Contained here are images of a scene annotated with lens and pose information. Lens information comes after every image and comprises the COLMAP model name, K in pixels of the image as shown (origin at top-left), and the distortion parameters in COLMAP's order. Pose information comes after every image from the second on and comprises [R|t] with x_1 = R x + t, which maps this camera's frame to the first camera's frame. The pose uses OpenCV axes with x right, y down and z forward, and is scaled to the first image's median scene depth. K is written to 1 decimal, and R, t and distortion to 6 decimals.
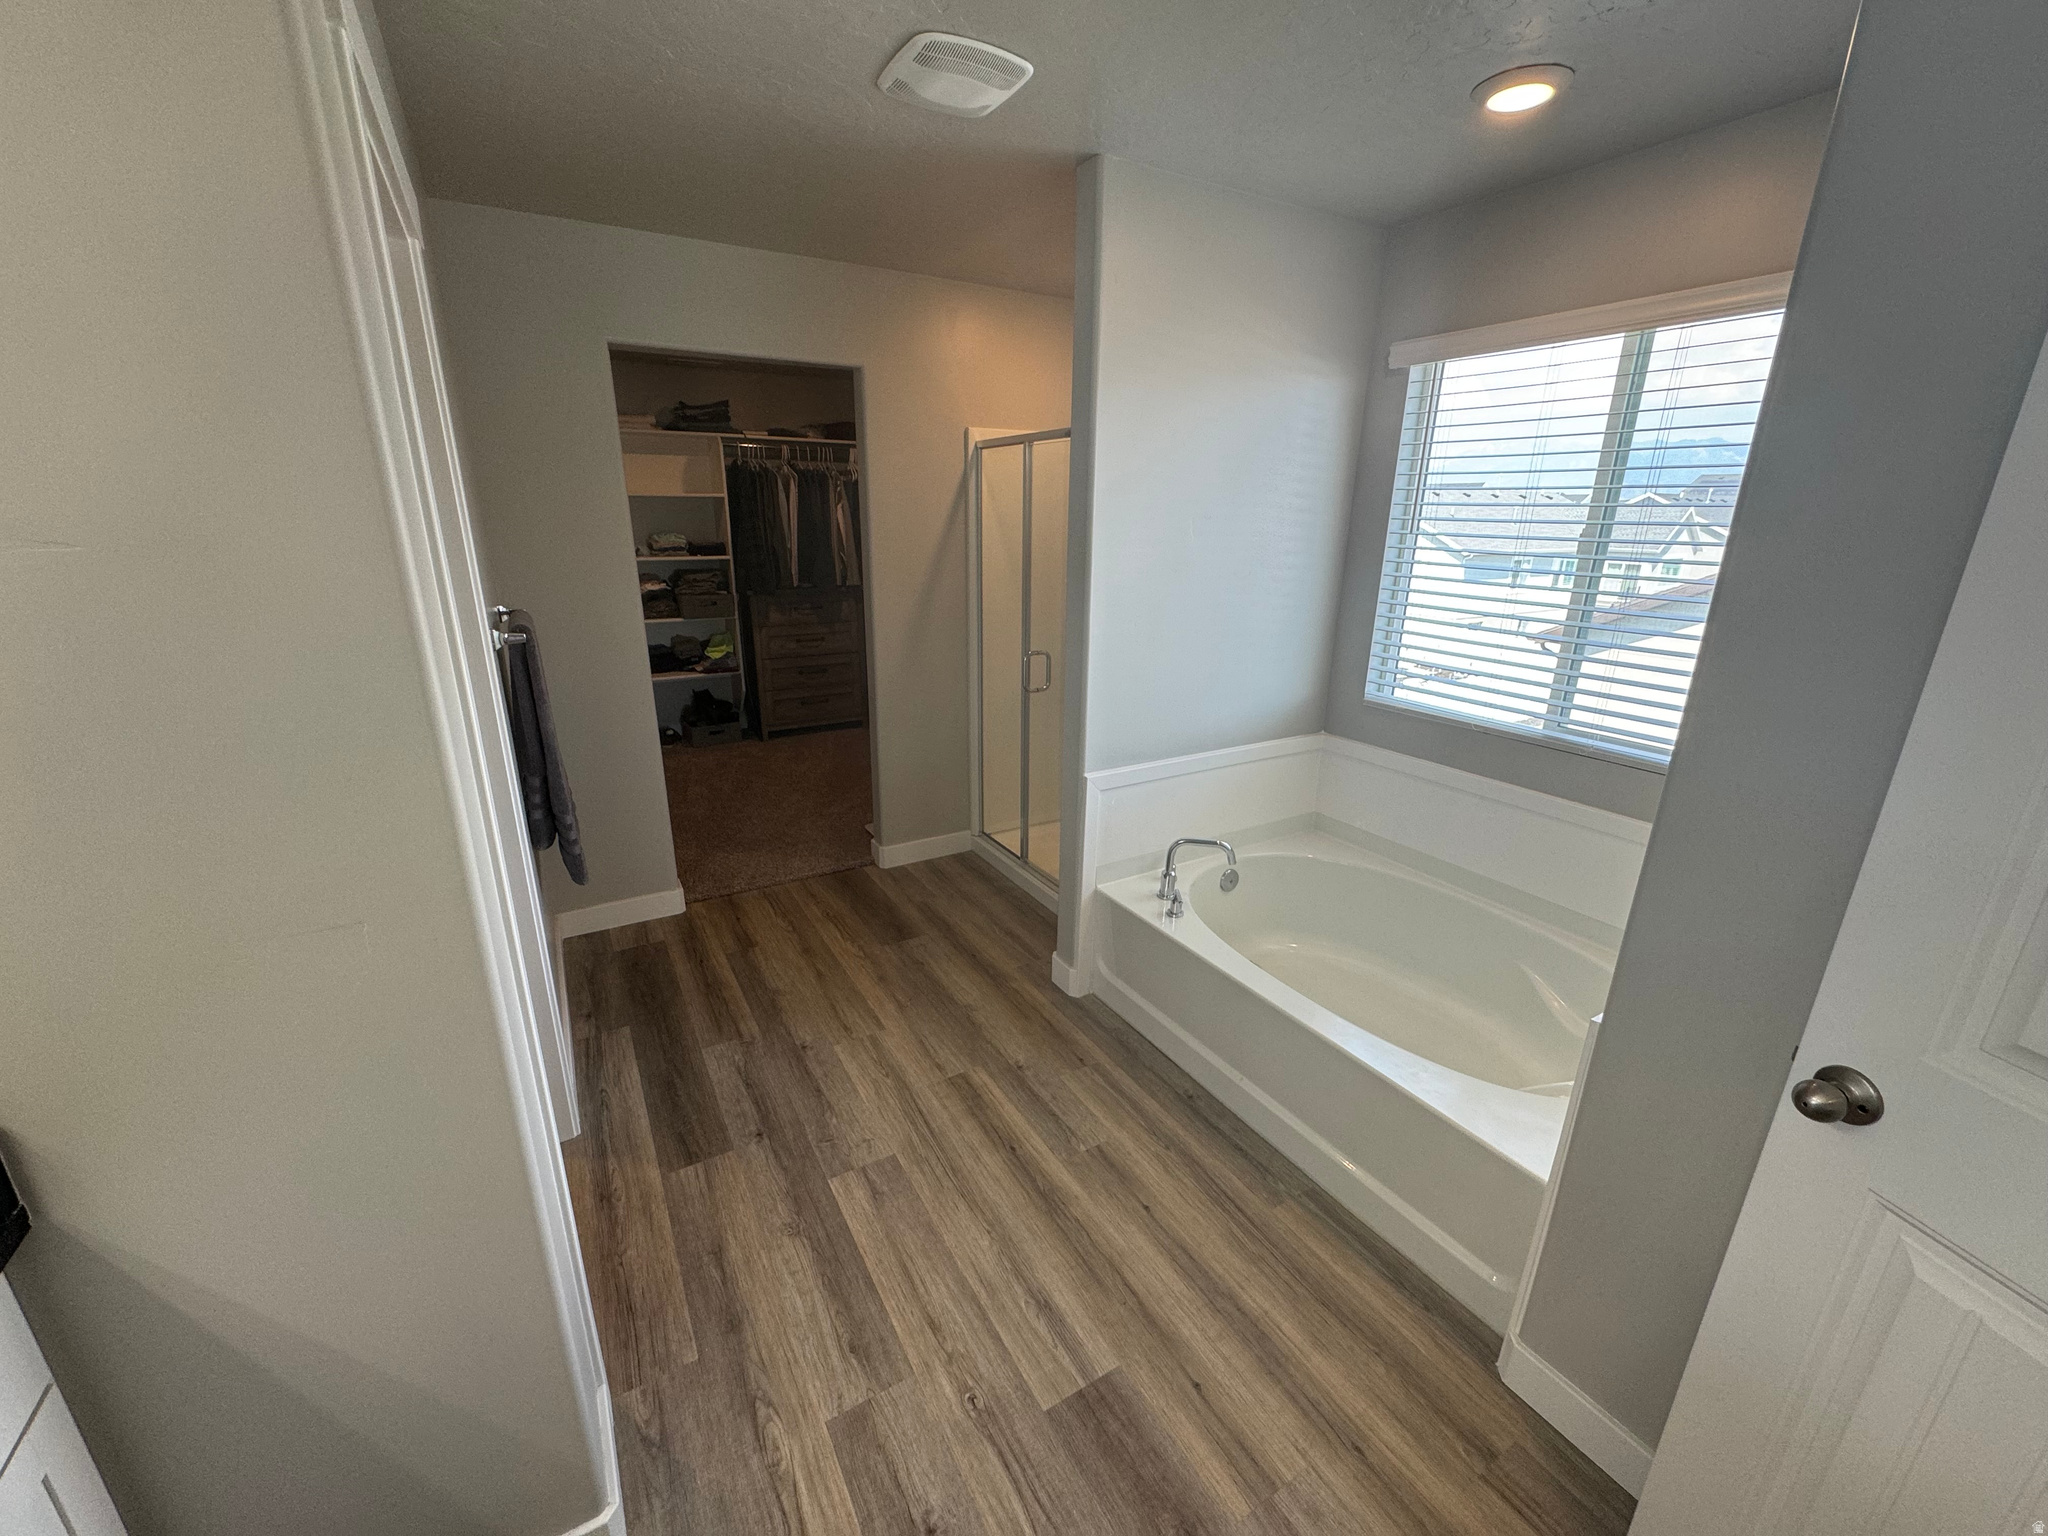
lens RADIAL K [[818.2, 0, 1024.0], [0, 818.2, 768.0], [0, 0, 1]] dist [-0.000975, 0.000193]
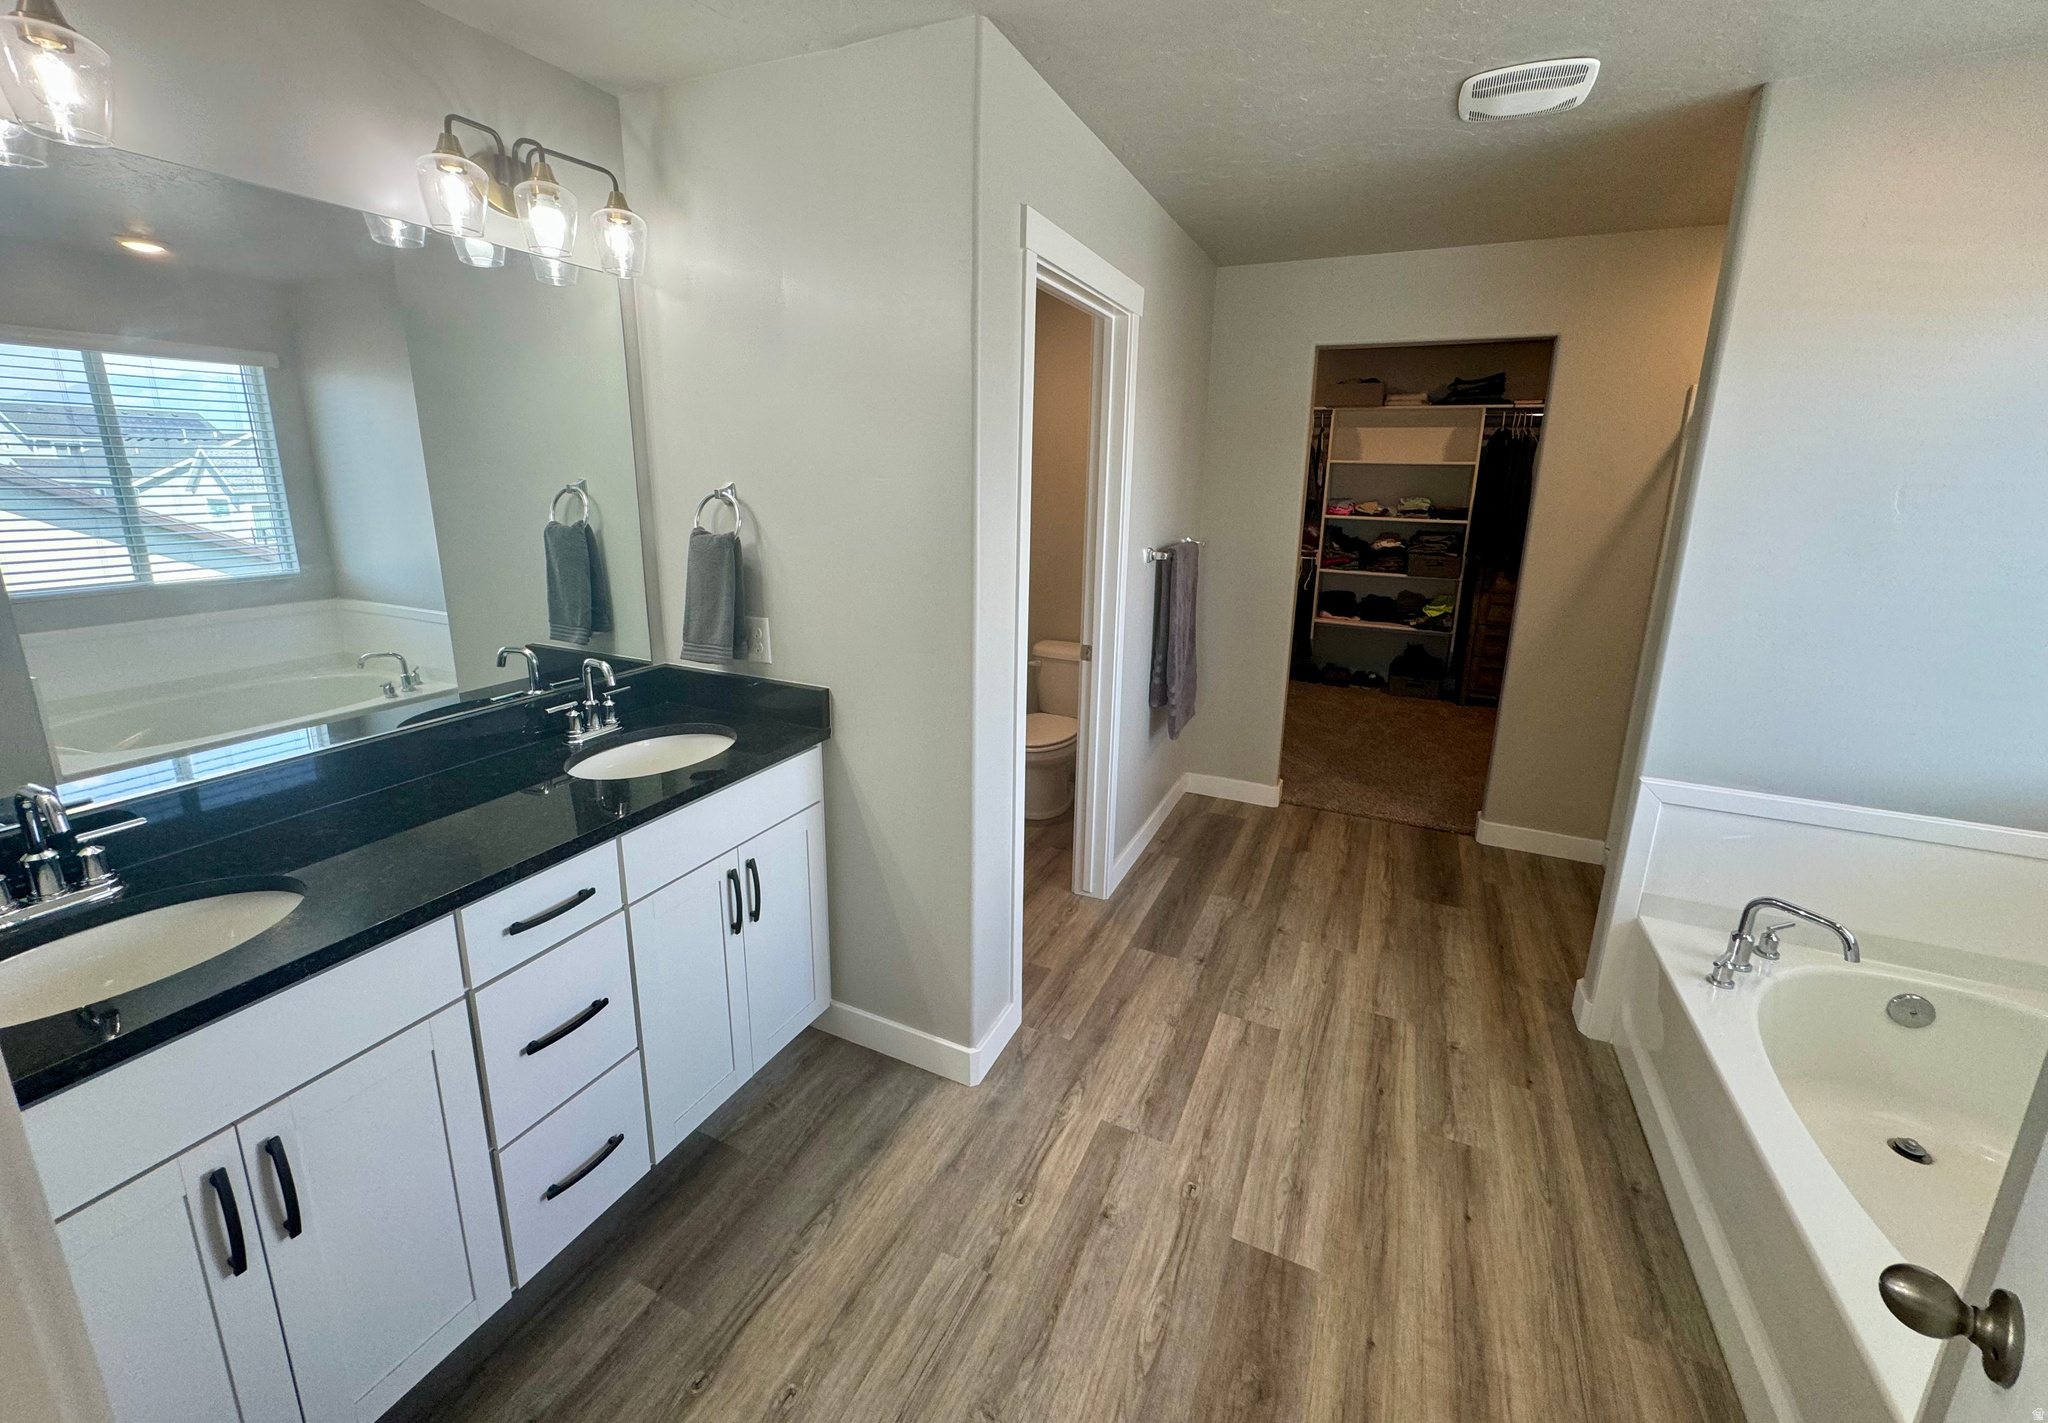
lens RADIAL K [[819.5, 0, 1023.3], [0, 819.5, 653.7], [0, 0, 1]] dist [0.000042, -0.000571]
pose [[0.570344, 0.180273, -0.801380, 0.447488], [-0.256777, 0.965854, 0.034523, 0.024370], [0.780239, 0.186086, 0.597159, -0.044554]]
